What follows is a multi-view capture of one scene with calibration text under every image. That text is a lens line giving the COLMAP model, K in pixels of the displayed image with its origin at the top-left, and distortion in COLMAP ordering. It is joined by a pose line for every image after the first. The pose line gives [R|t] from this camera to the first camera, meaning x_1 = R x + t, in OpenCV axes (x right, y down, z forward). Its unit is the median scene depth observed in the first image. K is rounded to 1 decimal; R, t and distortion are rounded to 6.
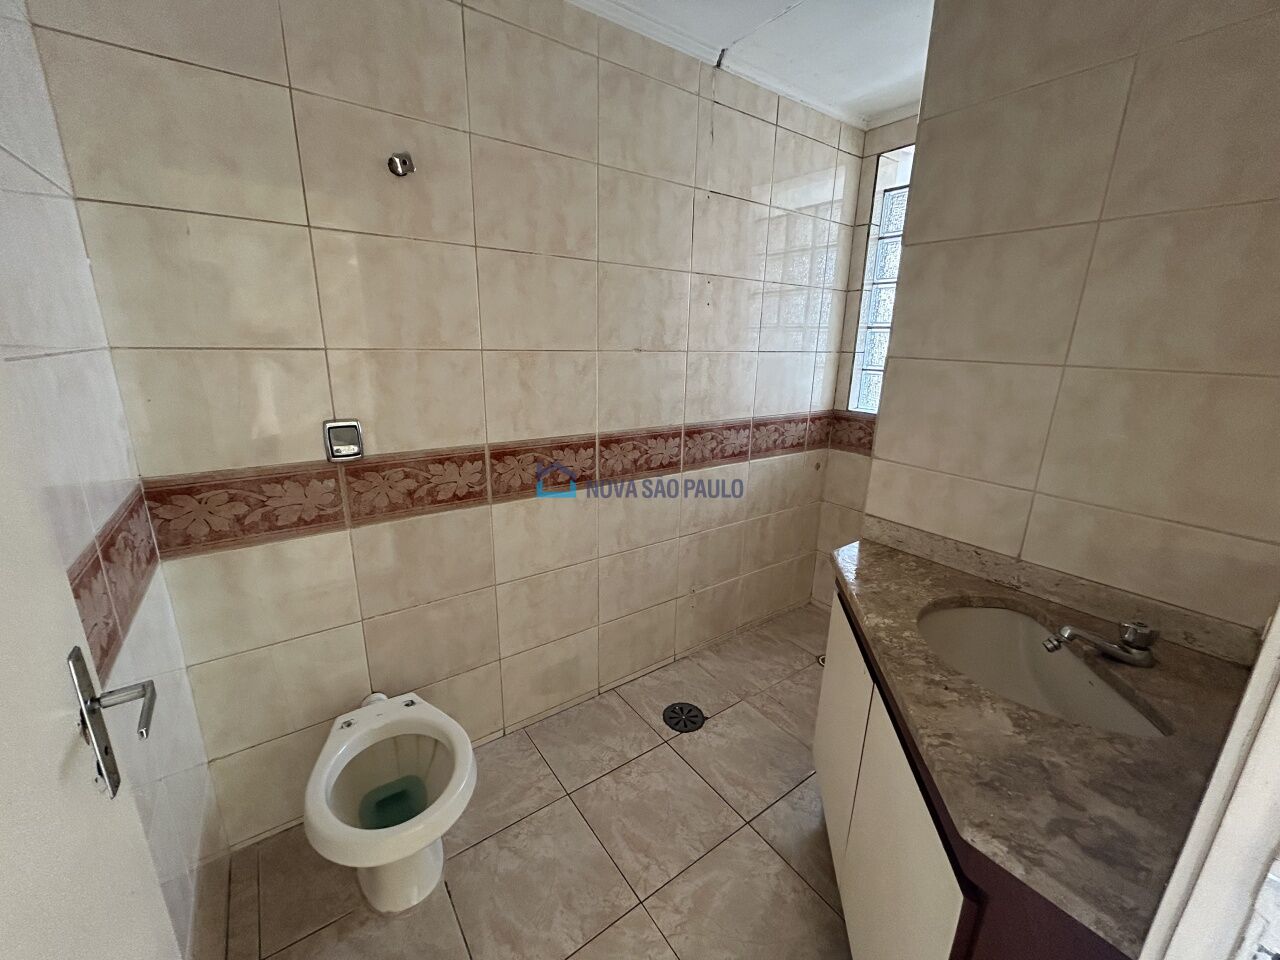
lens RADIAL K [[514.7, 0, 640.0], [0, 514.7, 480.0], [0, 0, 1]] dist [-0.001109, 0.000068]
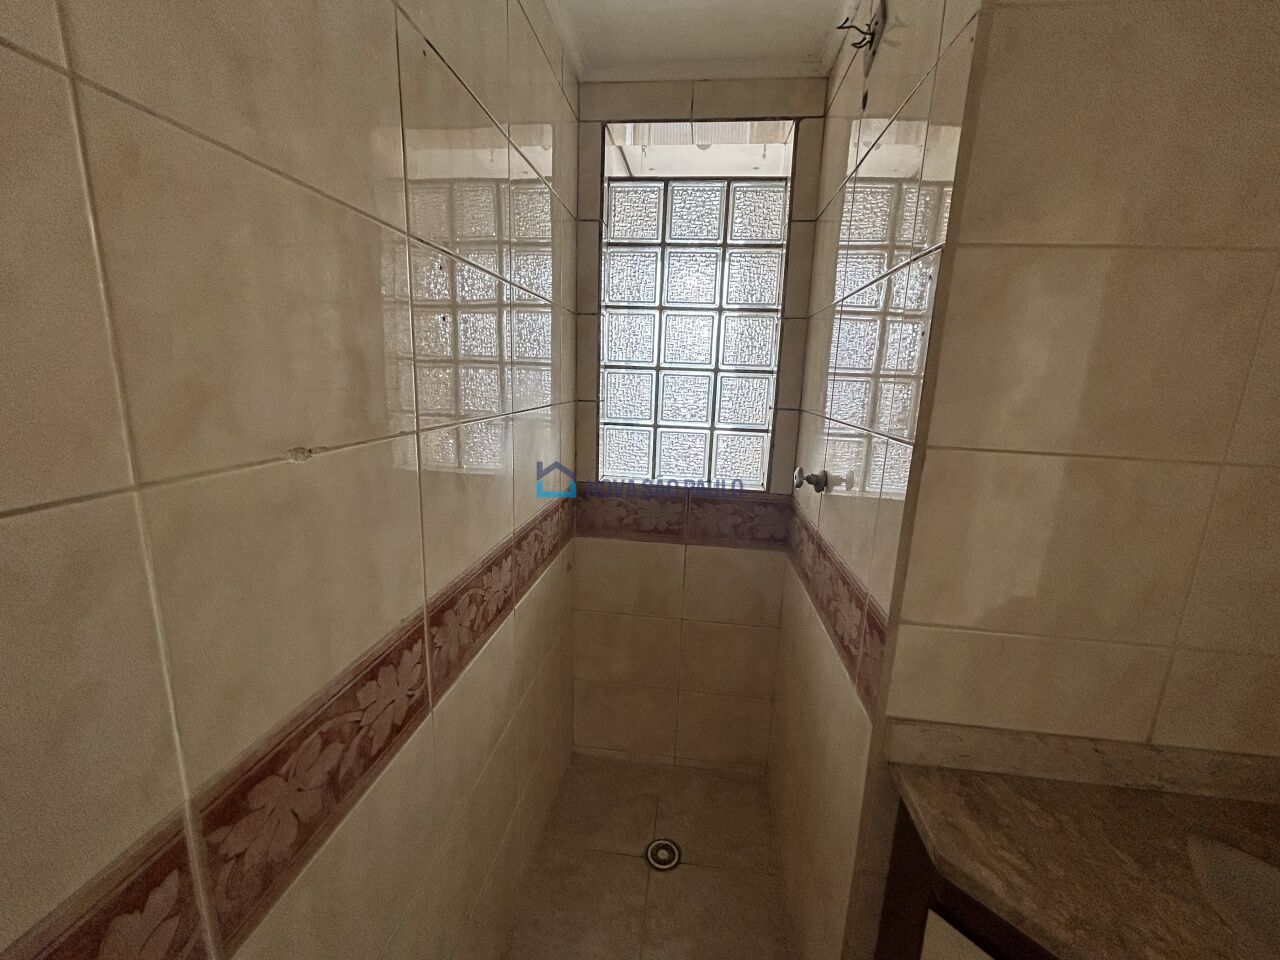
lens RADIAL K [[514.7, 0, 640.0], [0, 514.7, 480.0], [0, 0, 1]] dist [-0.001109, 0.000068]
pose [[0.674674, -0.146734, 0.723384, -0.075857], [0.172496, 0.984247, 0.038767, -0.176685], [-0.717677, 0.098626, 0.689357, 0.538483]]
